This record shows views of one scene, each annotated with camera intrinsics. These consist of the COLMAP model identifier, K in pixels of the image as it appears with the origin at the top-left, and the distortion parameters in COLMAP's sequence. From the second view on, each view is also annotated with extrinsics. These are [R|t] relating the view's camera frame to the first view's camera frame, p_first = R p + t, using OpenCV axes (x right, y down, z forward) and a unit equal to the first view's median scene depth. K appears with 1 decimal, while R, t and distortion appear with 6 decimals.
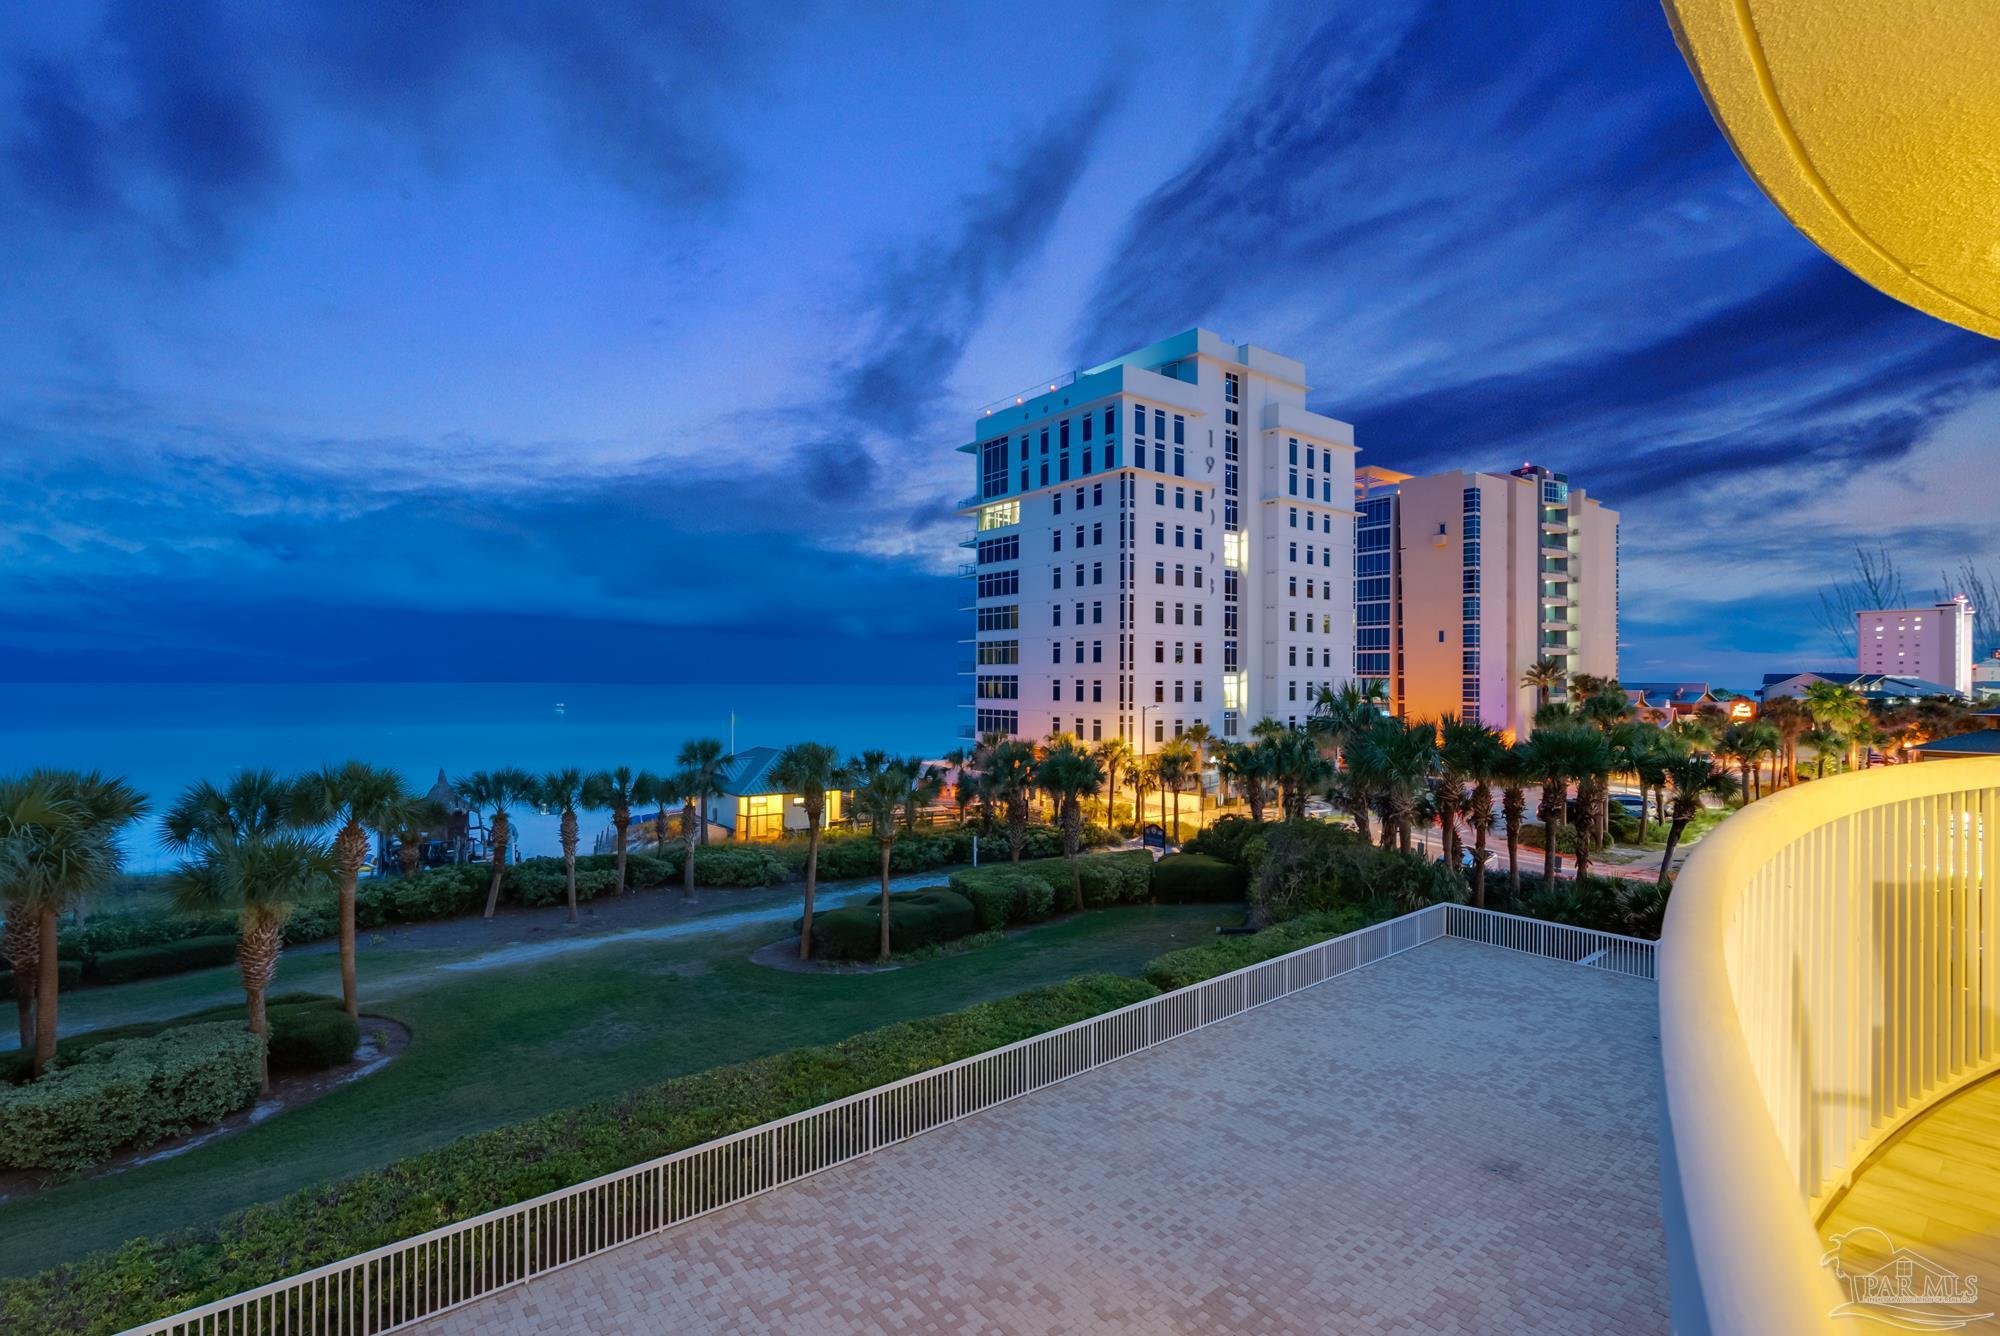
lens RADIAL K [[919.1, 0, 999.9], [0, 919.1, 674.3], [0, 0, 1]] dist [-0.002364, 0.000794]
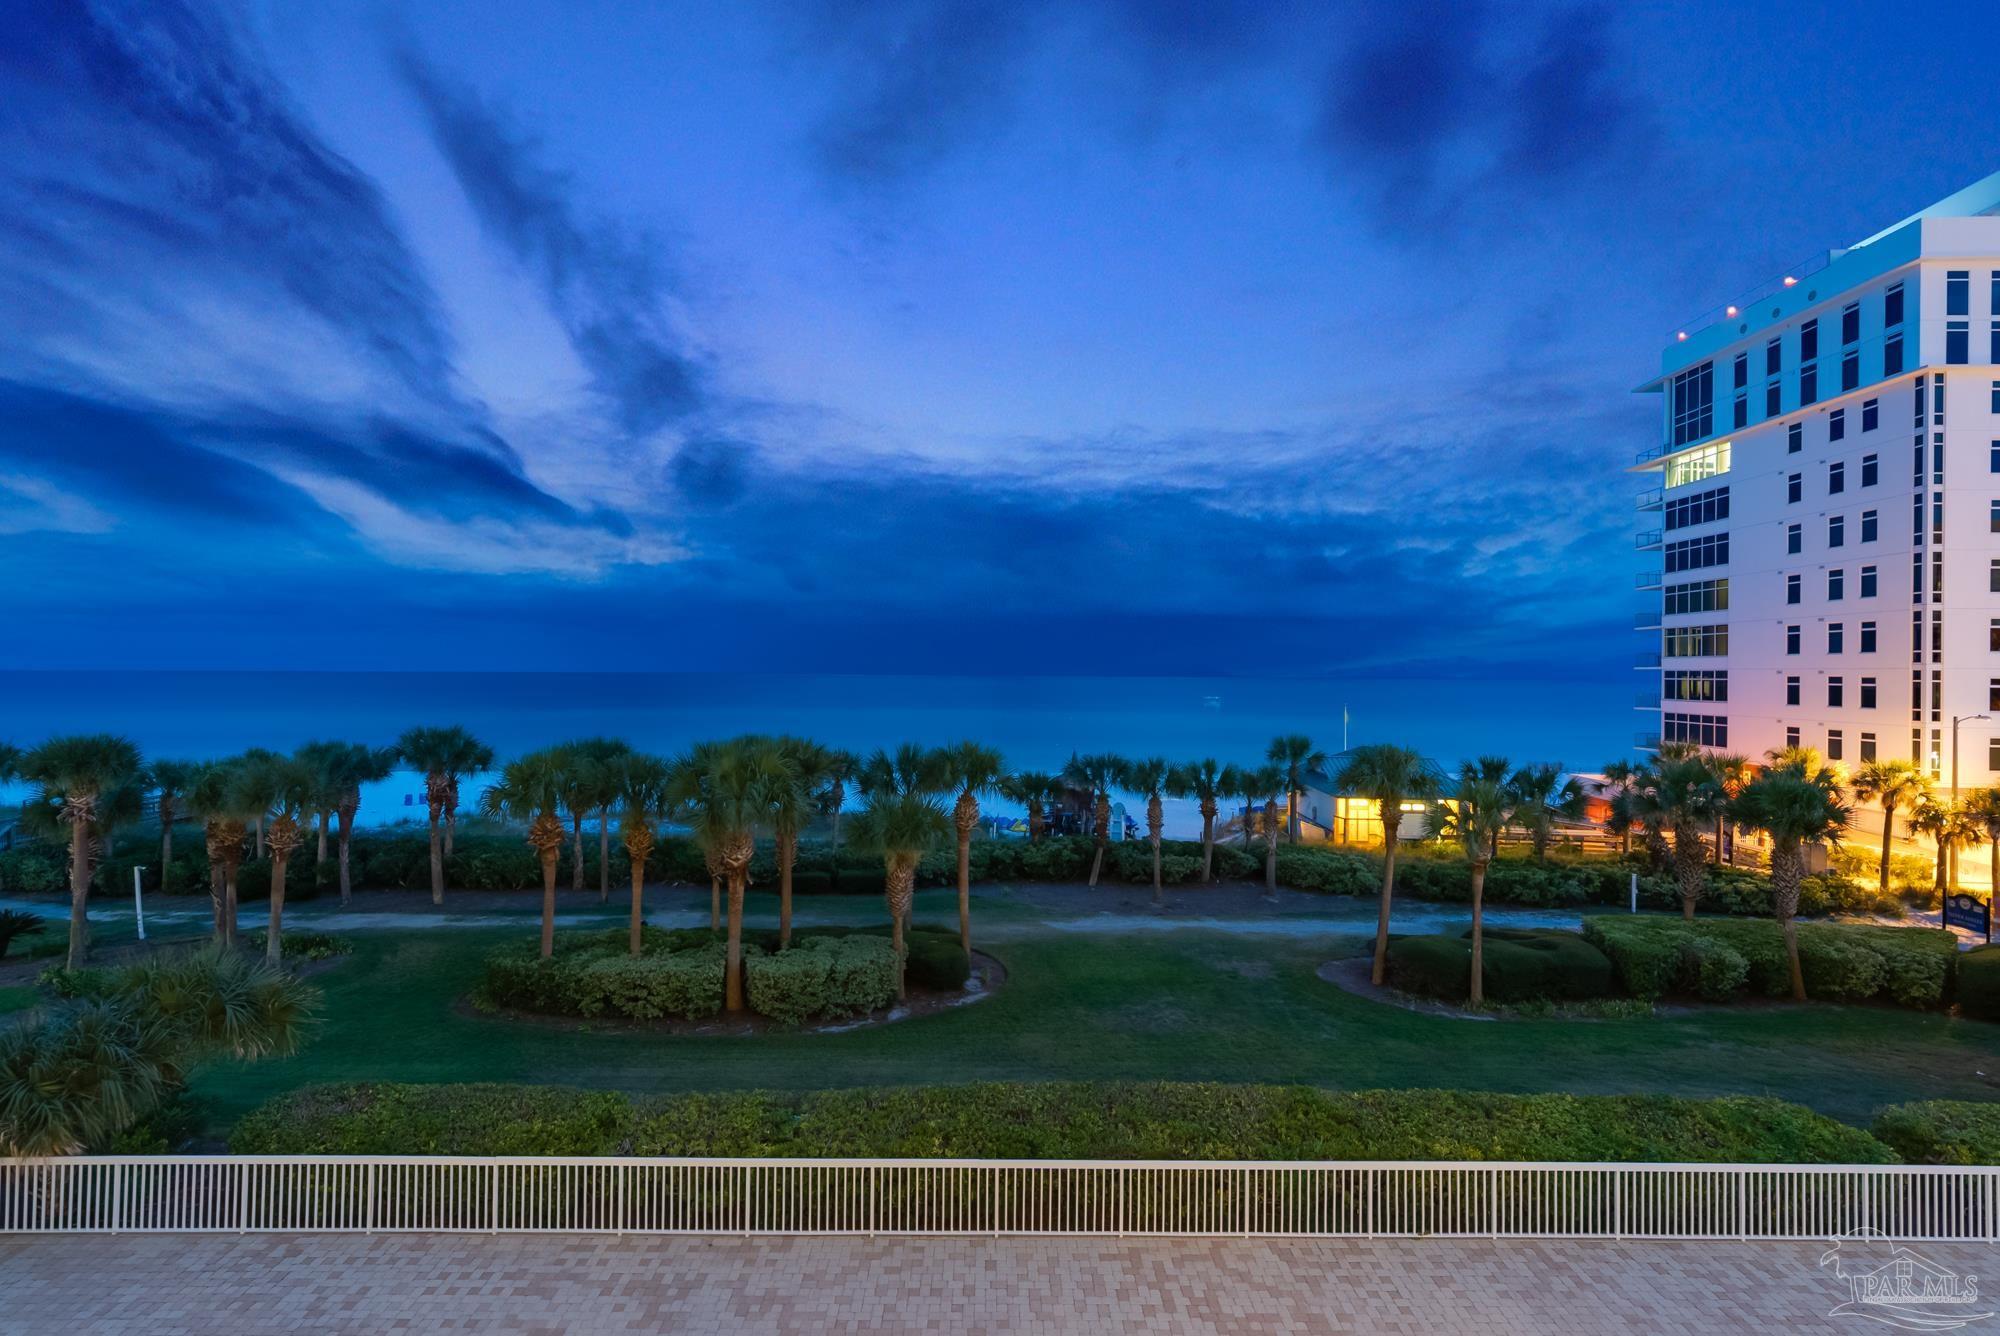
lens RADIAL K [[910.8, 0, 1000.0], [0, 910.8, 668.0], [0, 0, 1]] dist [-0.003849, 0.005073]
pose [[0.776246, -0.000793, -0.630429, 0.076447], [-0.000134, 0.999999, -0.001423, 0.000835], [0.630430, 0.001189, 0.776245, 0.086793]]
